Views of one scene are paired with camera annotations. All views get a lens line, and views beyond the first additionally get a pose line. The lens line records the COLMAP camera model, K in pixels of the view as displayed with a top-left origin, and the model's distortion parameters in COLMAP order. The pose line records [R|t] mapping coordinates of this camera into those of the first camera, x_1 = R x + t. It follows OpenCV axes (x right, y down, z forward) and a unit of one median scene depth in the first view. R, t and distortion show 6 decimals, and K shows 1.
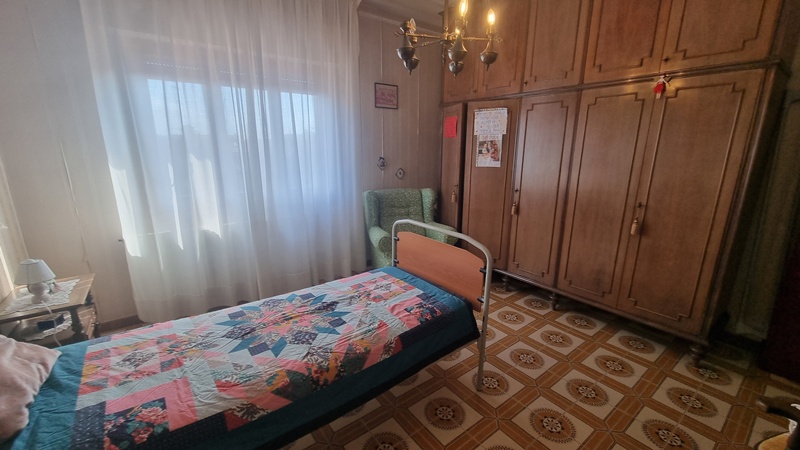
lens RADIAL K [[325.5, 0, 398.0], [0, 325.5, 225.8], [0, 0, 1]] dist [0.001484, -0.000137]
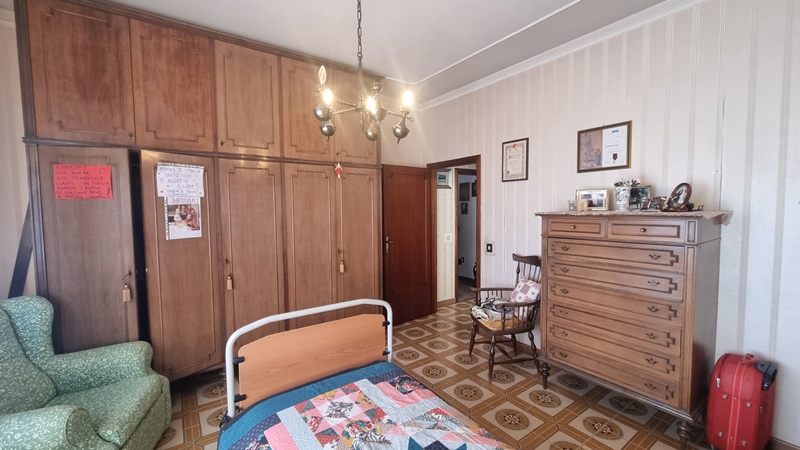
lens RADIAL K [[325.5, 0, 398.9], [0, 325.5, 224.4], [0, 0, 1]] dist [0.001484, -0.000137]
pose [[0.028606, -0.047387, 0.998467, -0.580721], [0.244517, 0.968861, 0.038976, -0.153018], [-0.969223, 0.243027, 0.039302, 0.615208]]
